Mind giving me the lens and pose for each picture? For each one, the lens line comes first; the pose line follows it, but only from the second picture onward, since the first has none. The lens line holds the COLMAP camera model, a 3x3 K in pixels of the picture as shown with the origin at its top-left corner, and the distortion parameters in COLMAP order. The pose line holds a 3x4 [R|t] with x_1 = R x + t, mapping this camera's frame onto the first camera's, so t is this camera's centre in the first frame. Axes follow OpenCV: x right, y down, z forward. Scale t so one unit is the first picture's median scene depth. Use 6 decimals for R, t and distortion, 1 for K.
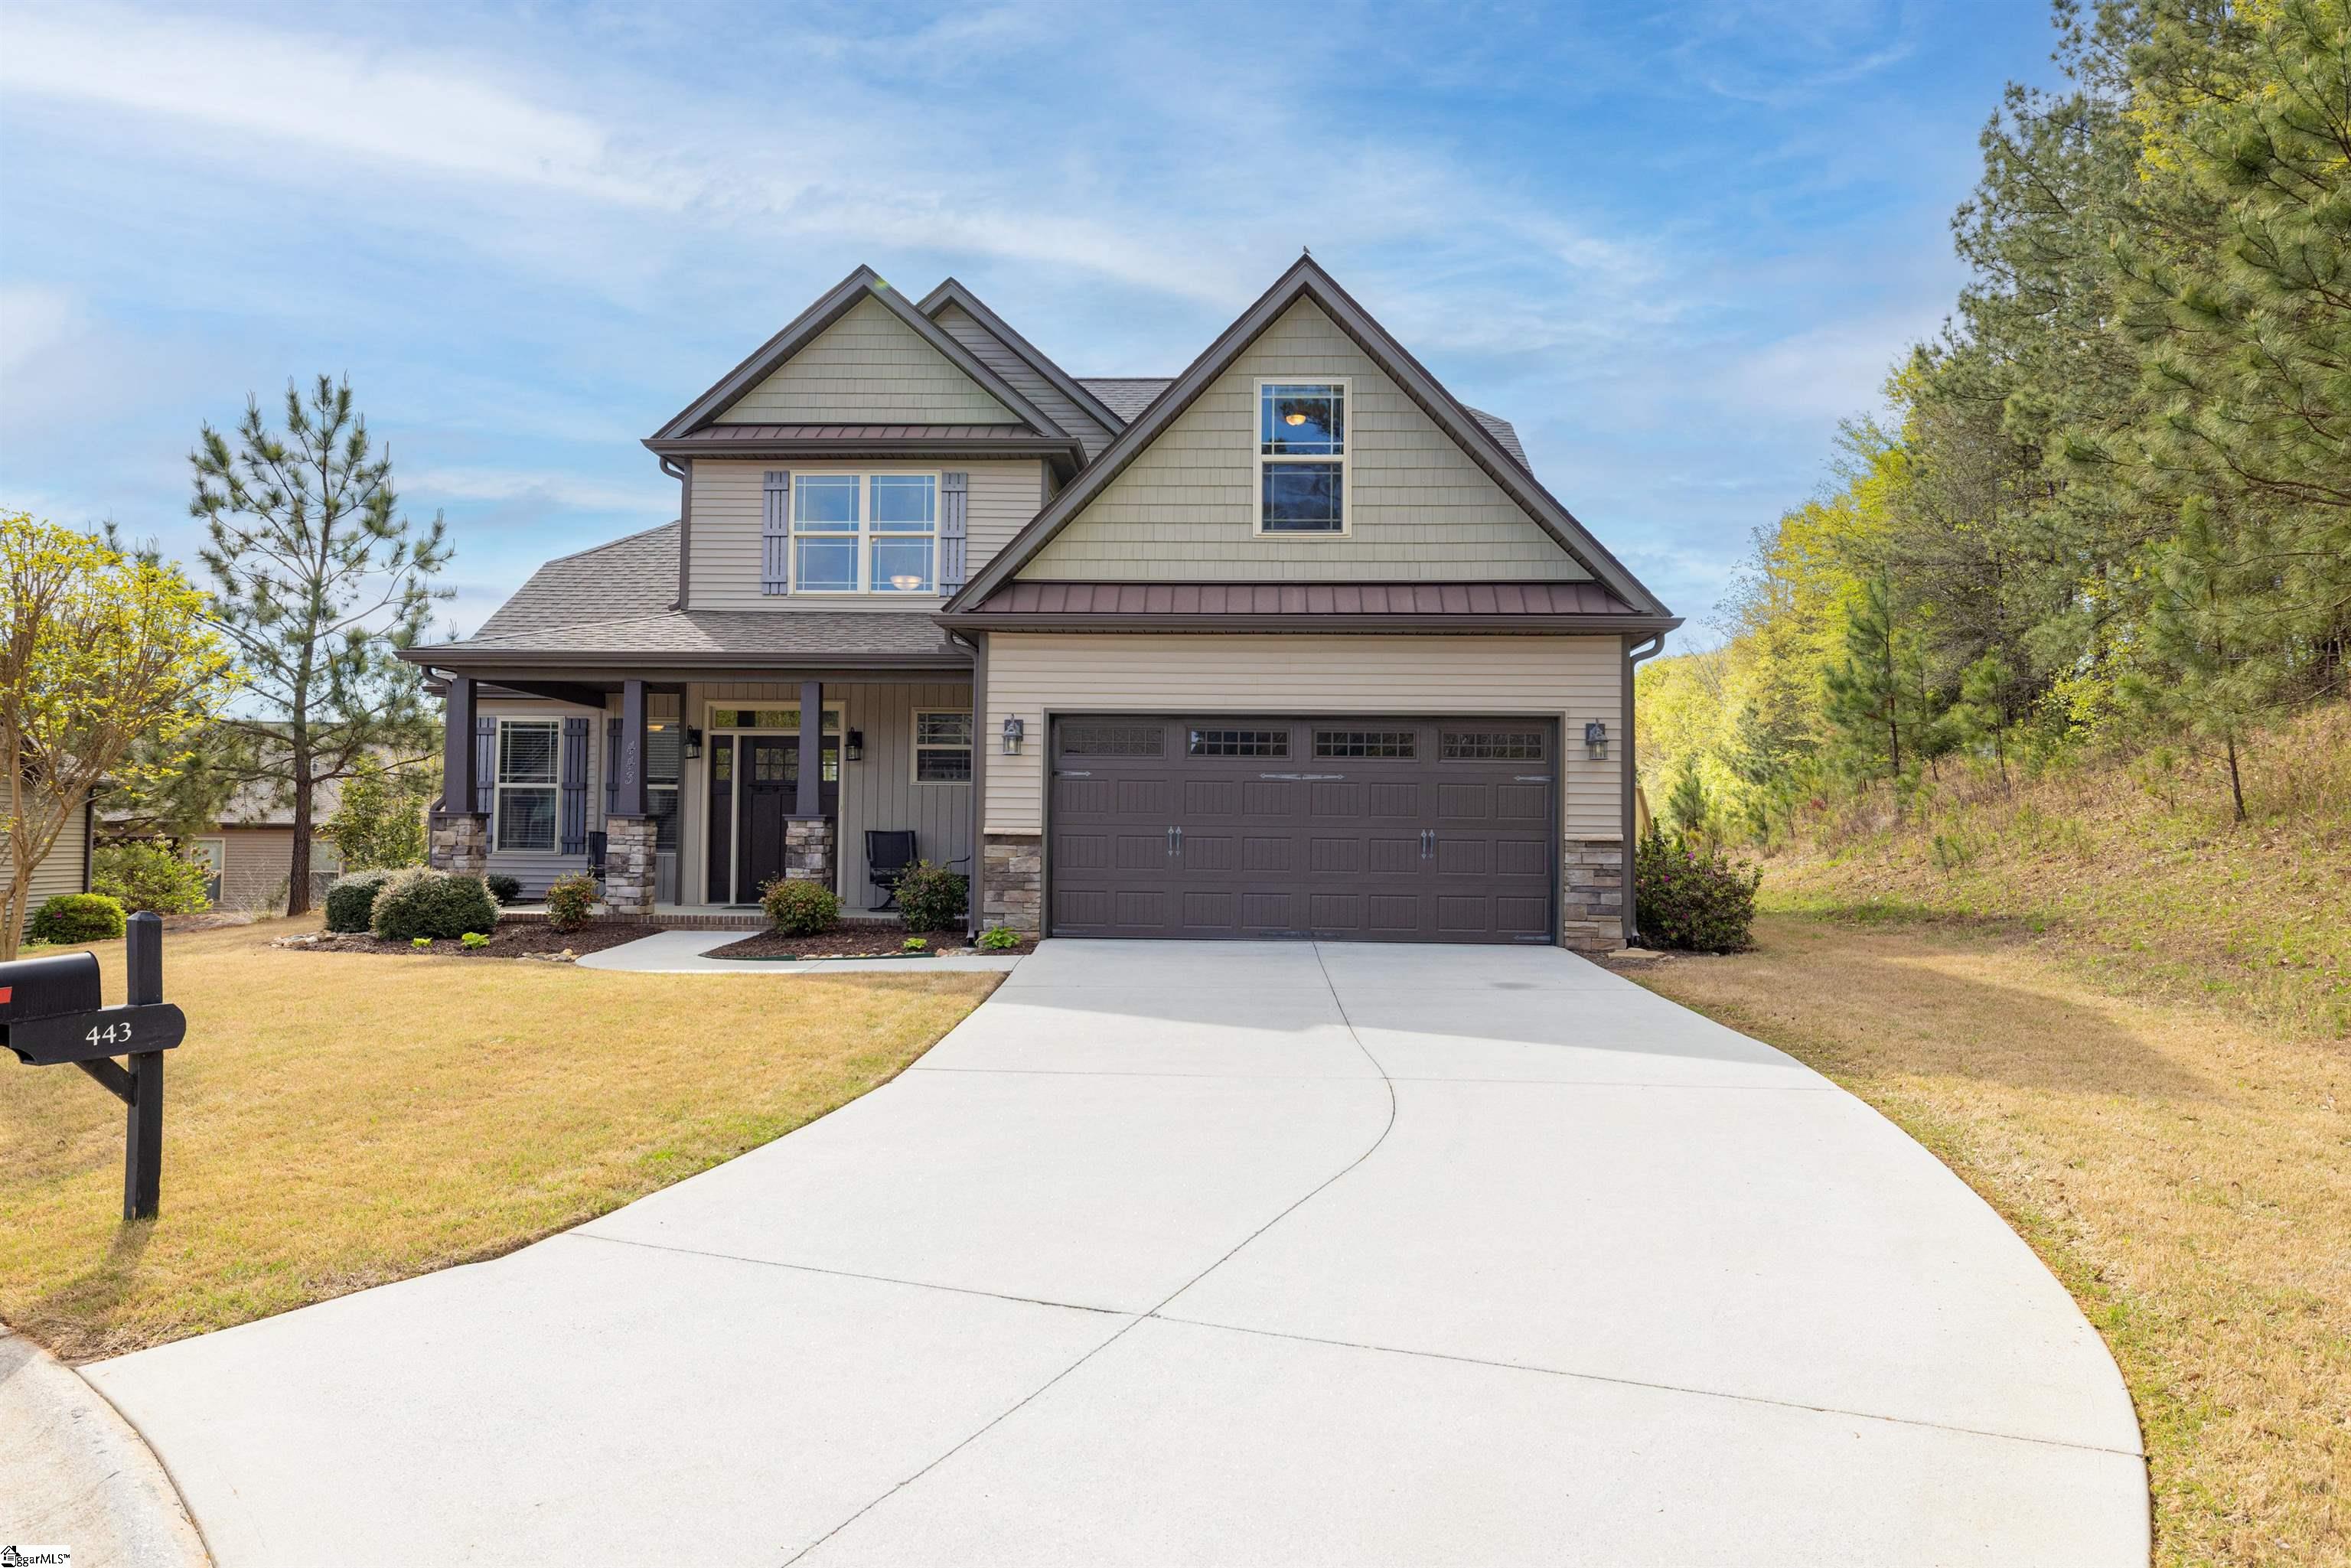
lens RADIAL K [[1498.5, 0, 1175.5], [0, 1498.5, 784.0], [0, 0, 1]] dist [-0.002264, 0.000139]
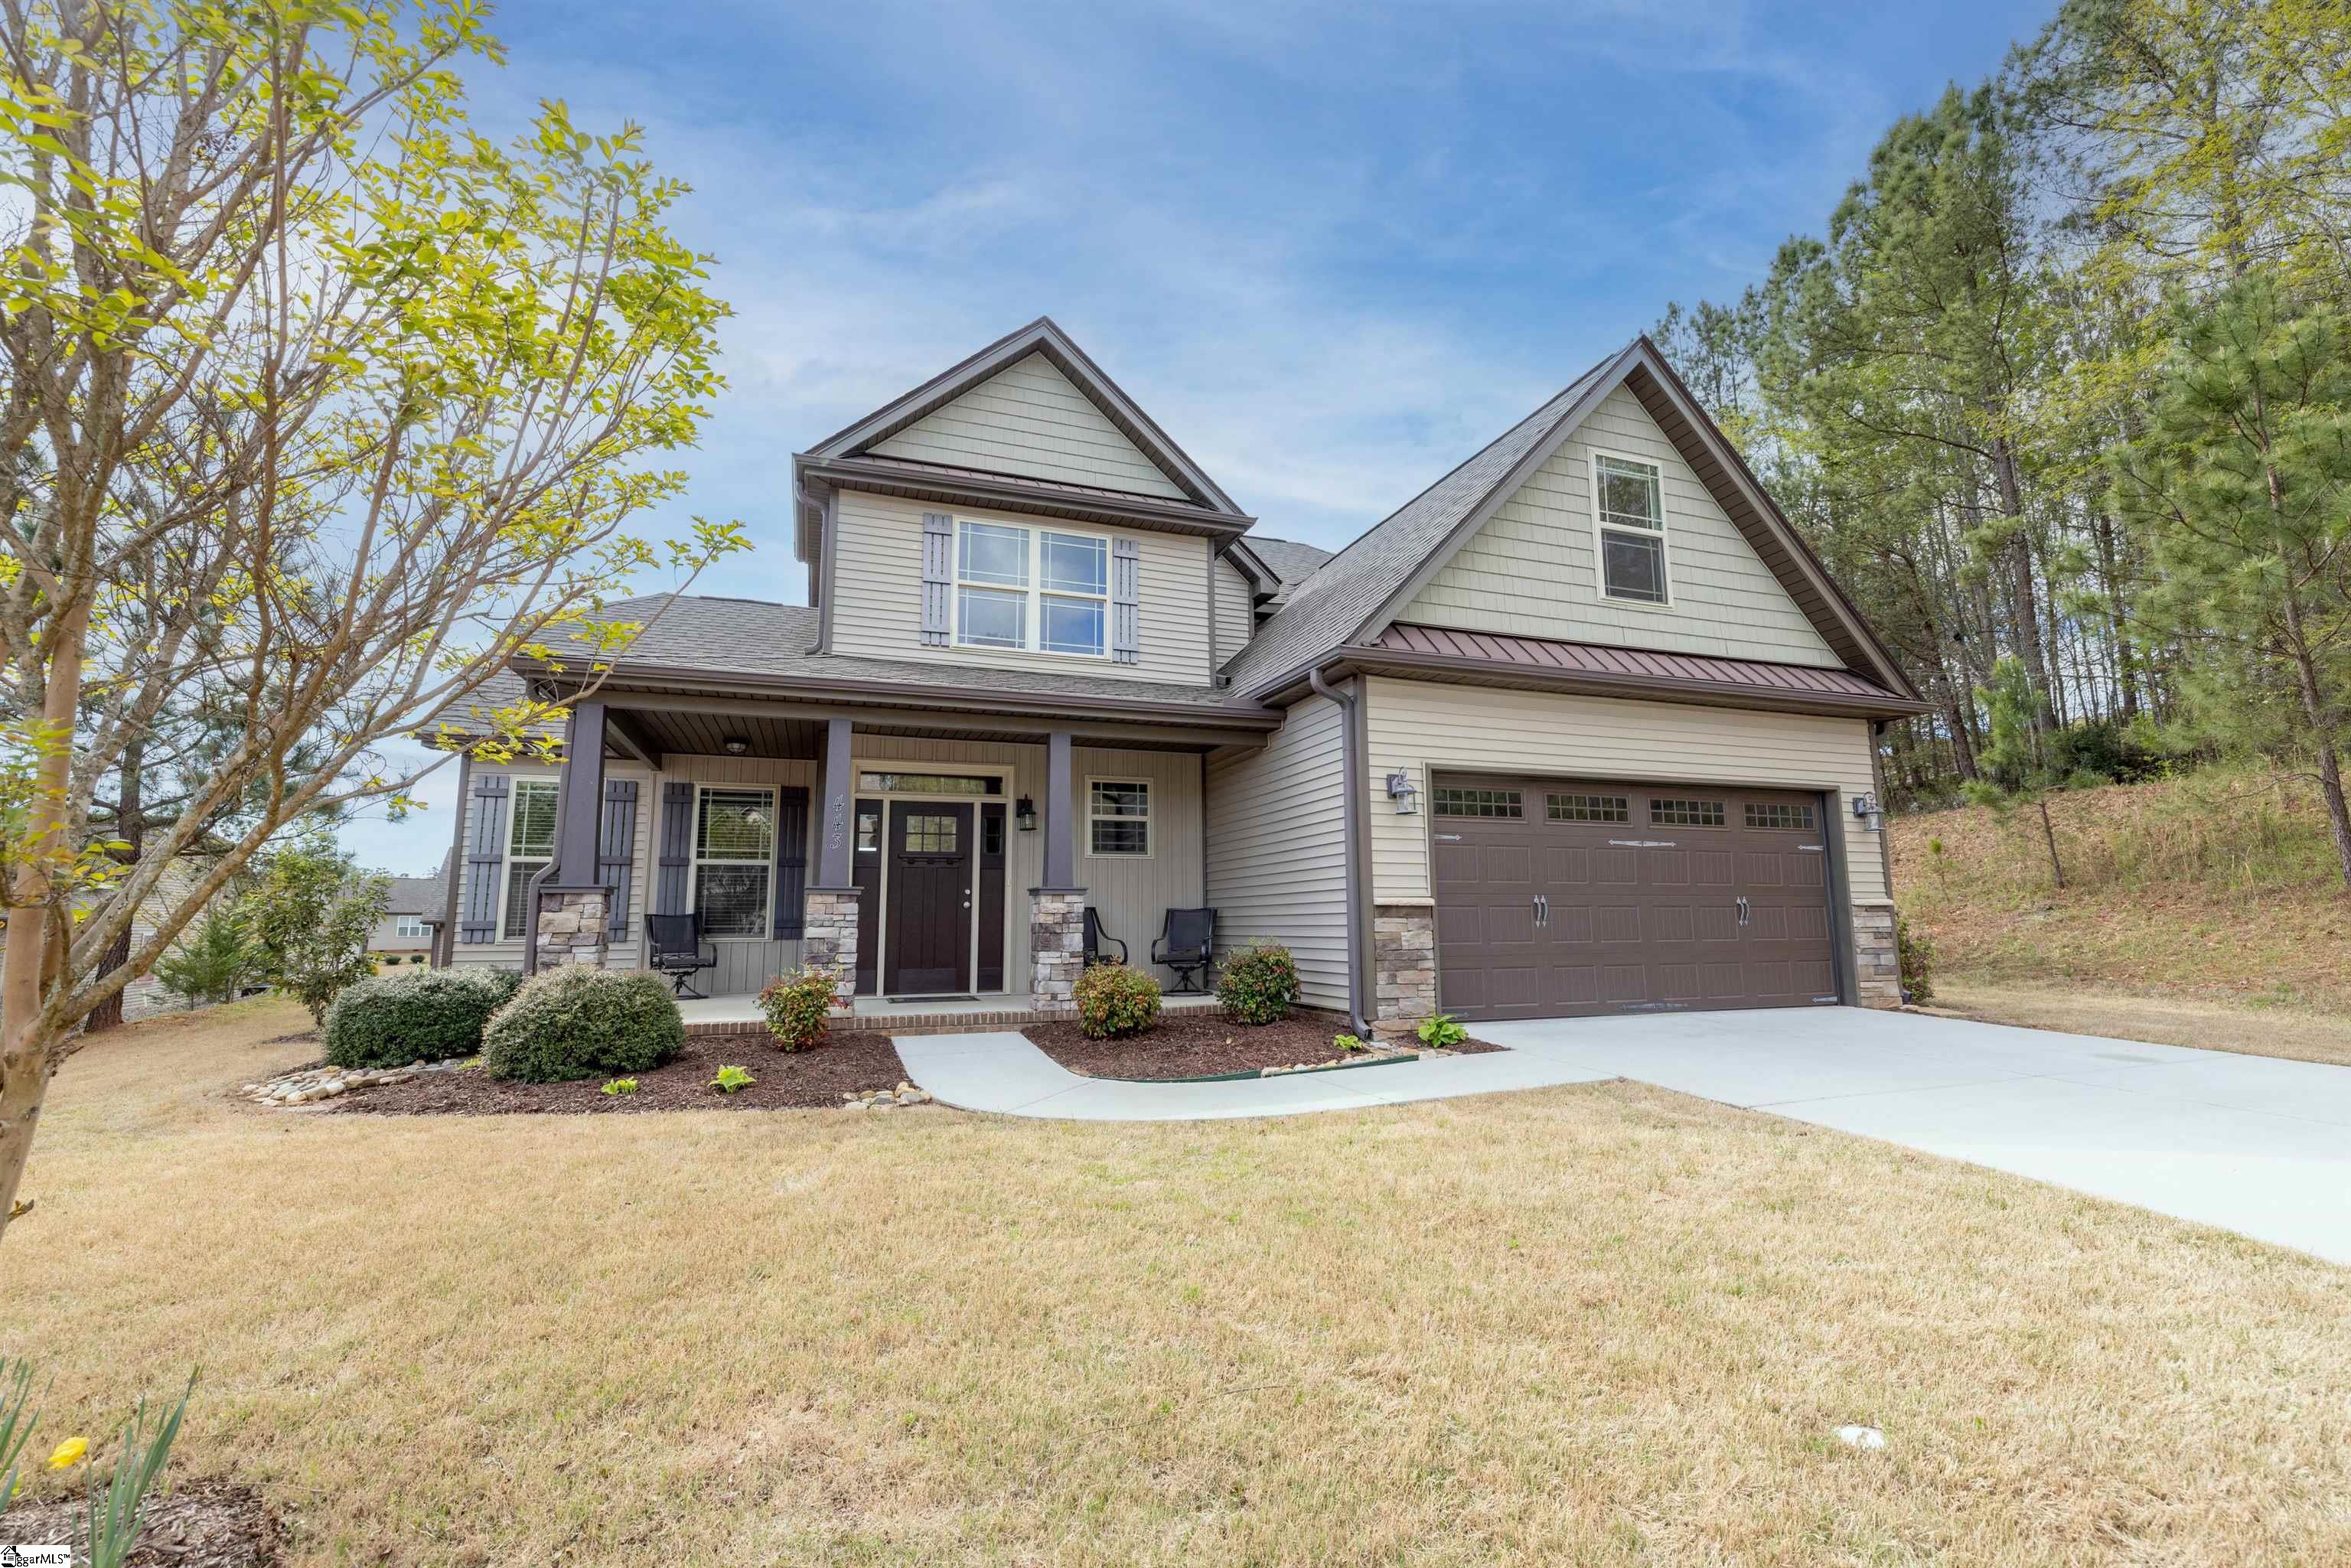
lens RADIAL K [[994.3, 0, 1175.5], [0, 994.3, 784.0], [0, 0, 1]] dist [-0.000377, -0.000229]
pose [[0.927701, 0.035318, 0.371649, -0.413107], [0.002036, 0.995022, -0.099640, 0.019239], [-0.373318, 0.093193, 0.923011, 0.470592]]
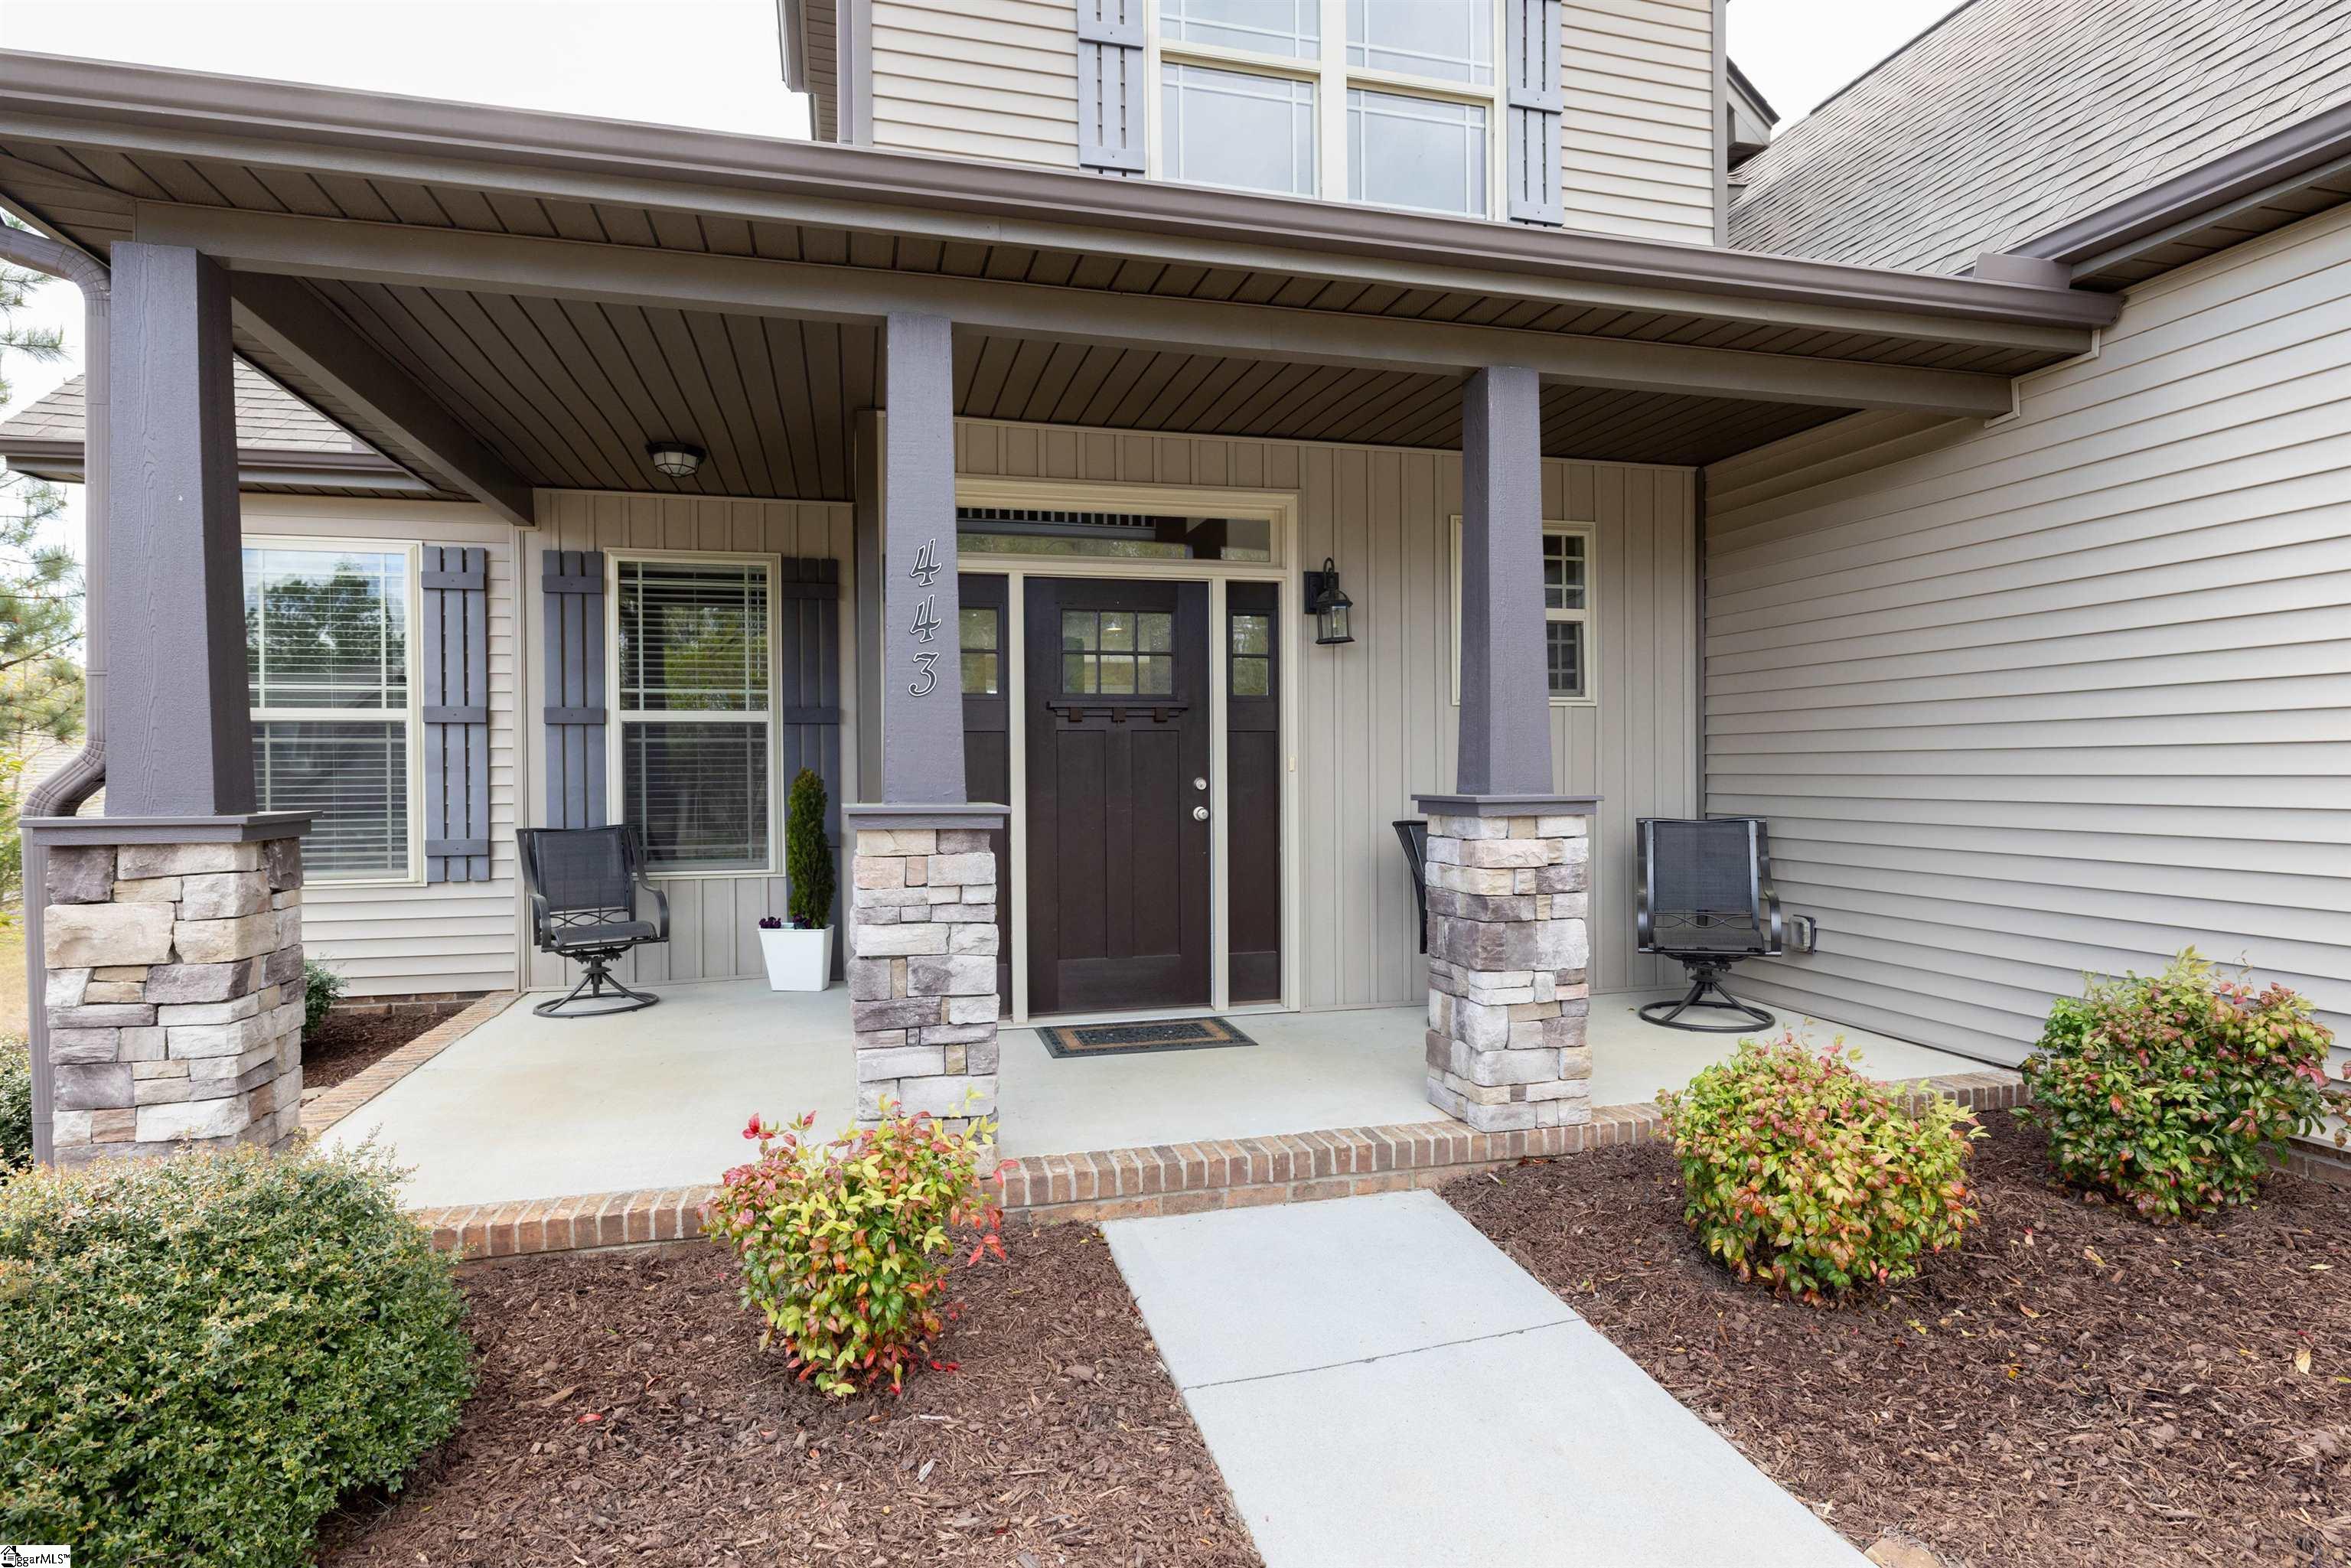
lens RADIAL K [[1228.2, 0, 1175.5], [0, 1228.2, 784.0], [0, 0, 1]] dist [0.000674, -0.000153]
pose [[0.957039, -0.021983, 0.289124, -0.404065], [0.006711, 0.998534, 0.053709, 0.004306], [-0.289881, -0.049461, 0.955784, 0.810824]]
